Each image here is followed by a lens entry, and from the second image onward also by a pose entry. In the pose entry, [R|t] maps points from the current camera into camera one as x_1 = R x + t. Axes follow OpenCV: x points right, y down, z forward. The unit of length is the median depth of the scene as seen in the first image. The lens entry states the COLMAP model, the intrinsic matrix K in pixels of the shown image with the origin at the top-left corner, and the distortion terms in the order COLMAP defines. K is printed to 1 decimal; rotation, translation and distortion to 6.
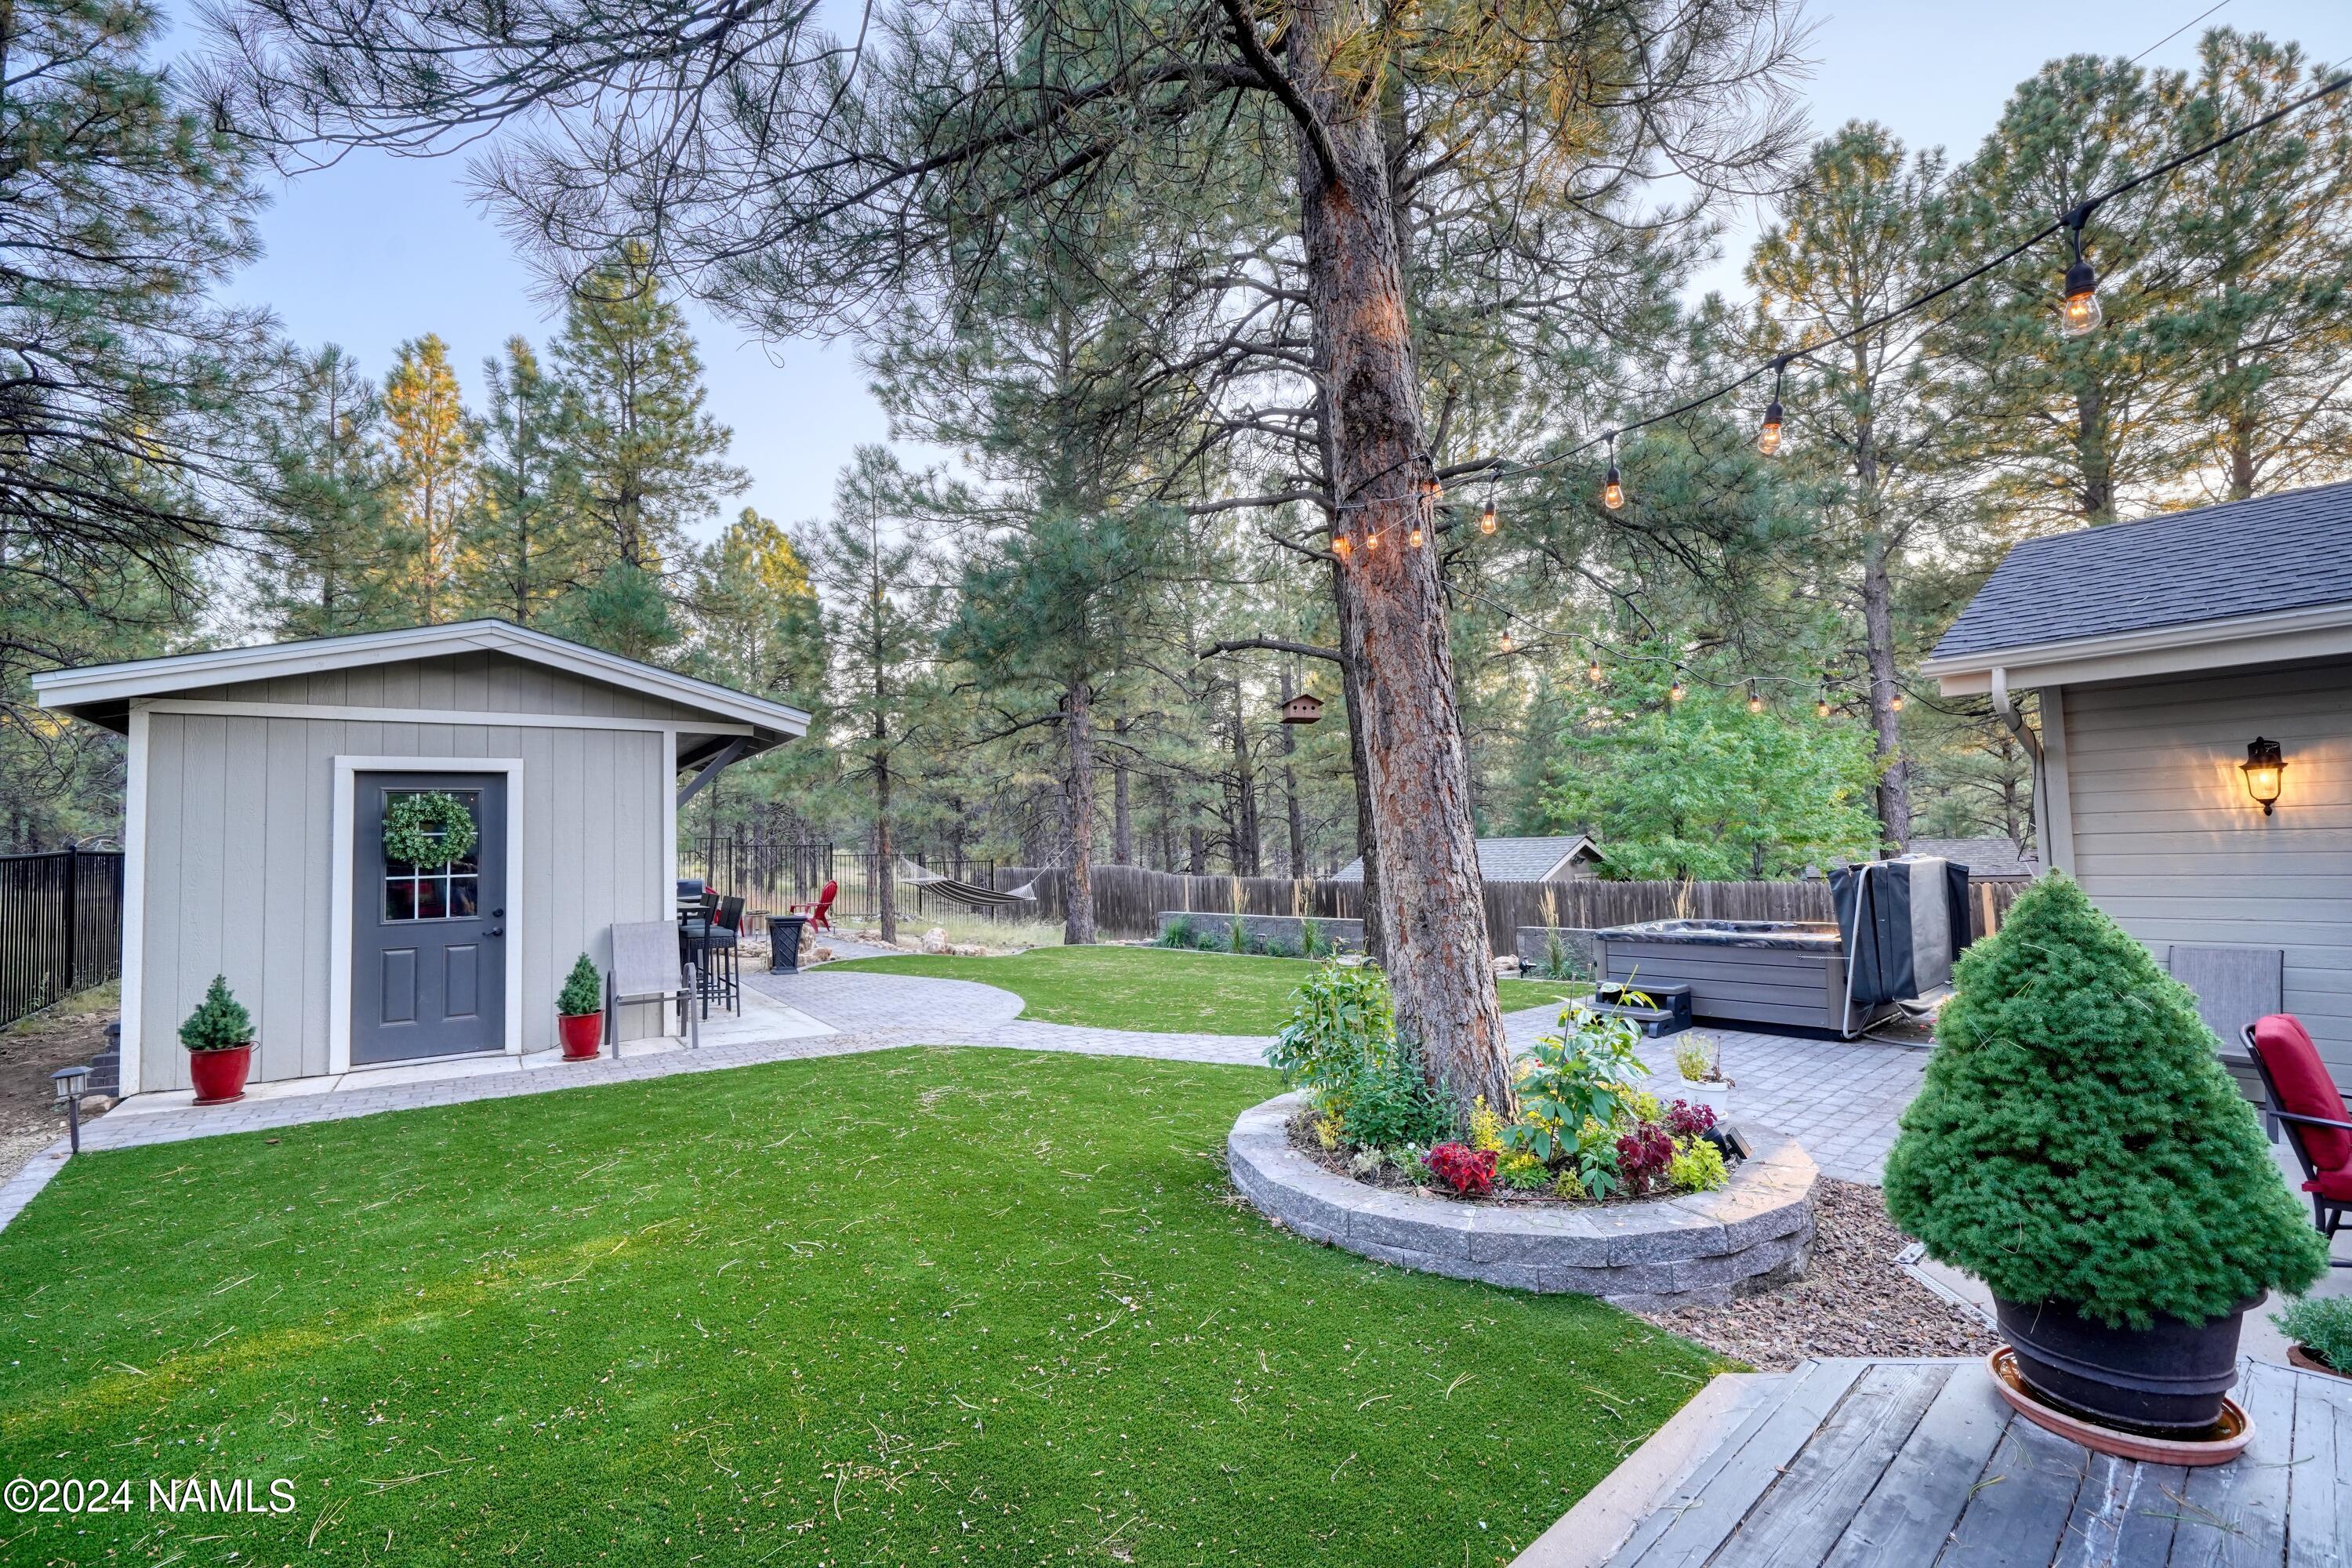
lens RADIAL K [[1037.4, 0, 1174.5], [0, 1037.4, 786.4], [0, 0, 1]] dist [-0.003705, -0.001105]
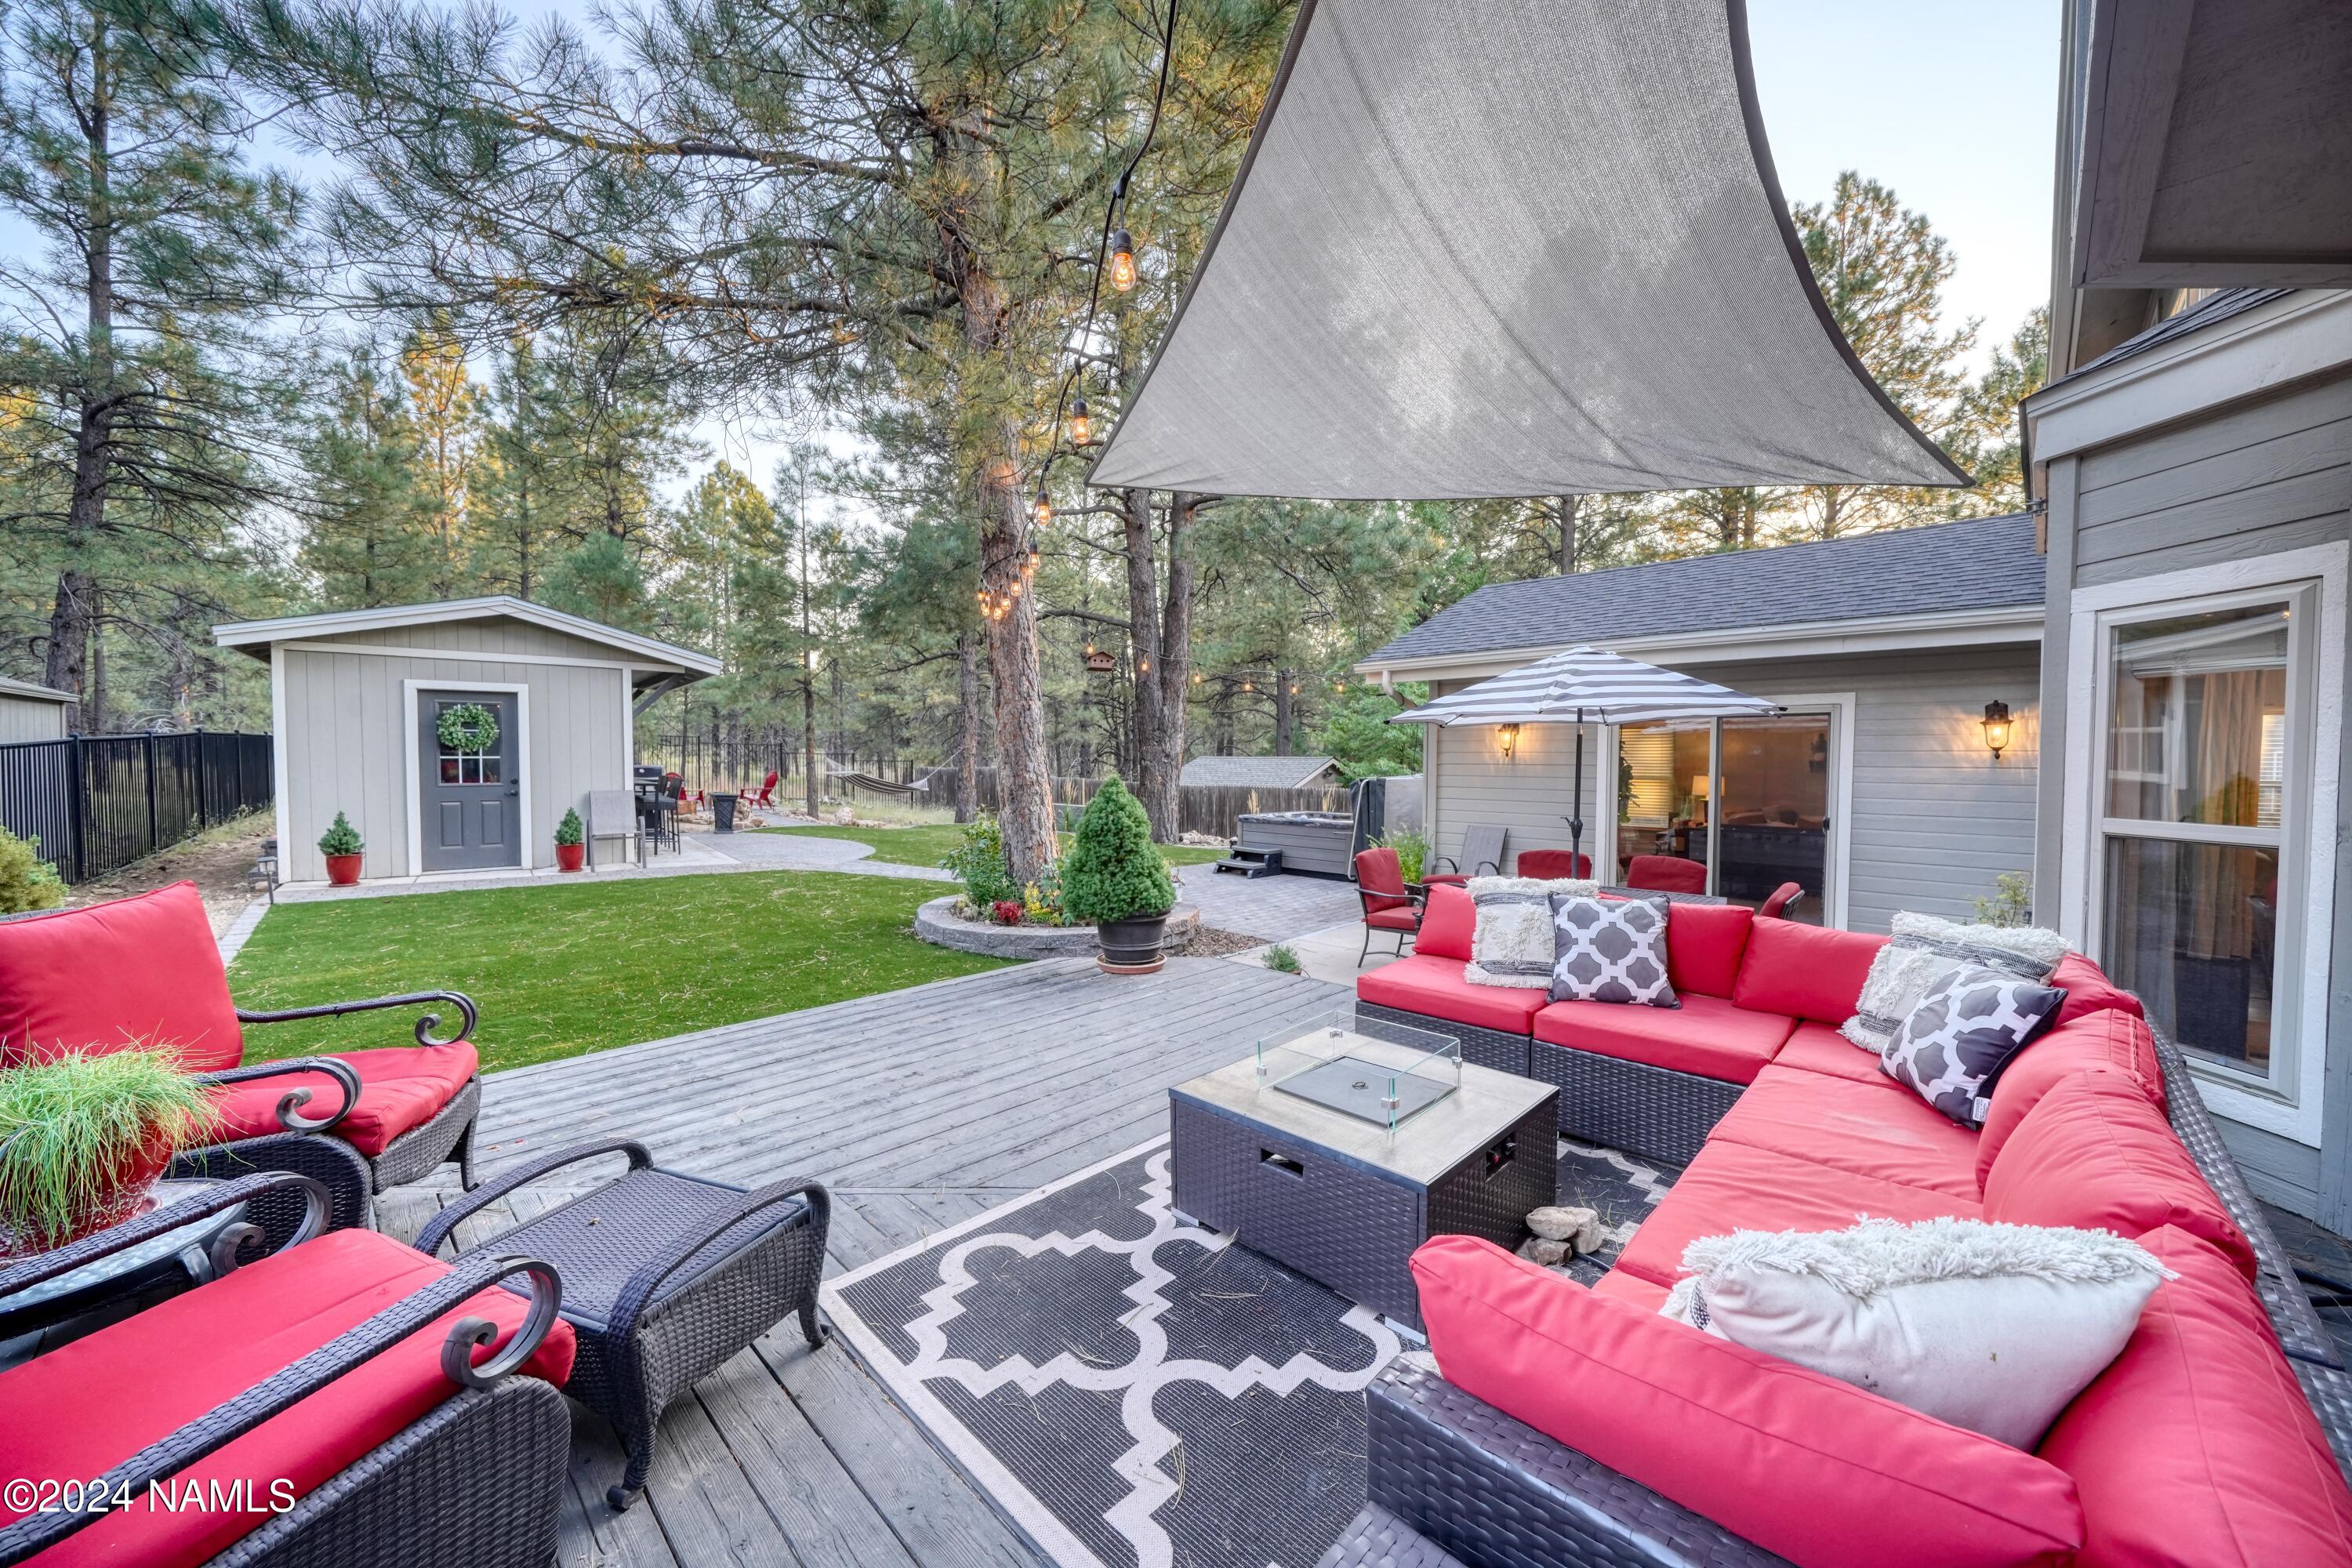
lens RADIAL K [[879.3, 0, 1183.4], [0, 879.3, 784.7], [0, 0, 1]] dist [-0.007432, -0.000239]
pose [[0.996339, 0.030821, 0.079740, 0.195758], [-0.037898, 0.995327, 0.088811, -0.022935], [-0.076630, -0.091508, 0.992852, -0.307396]]
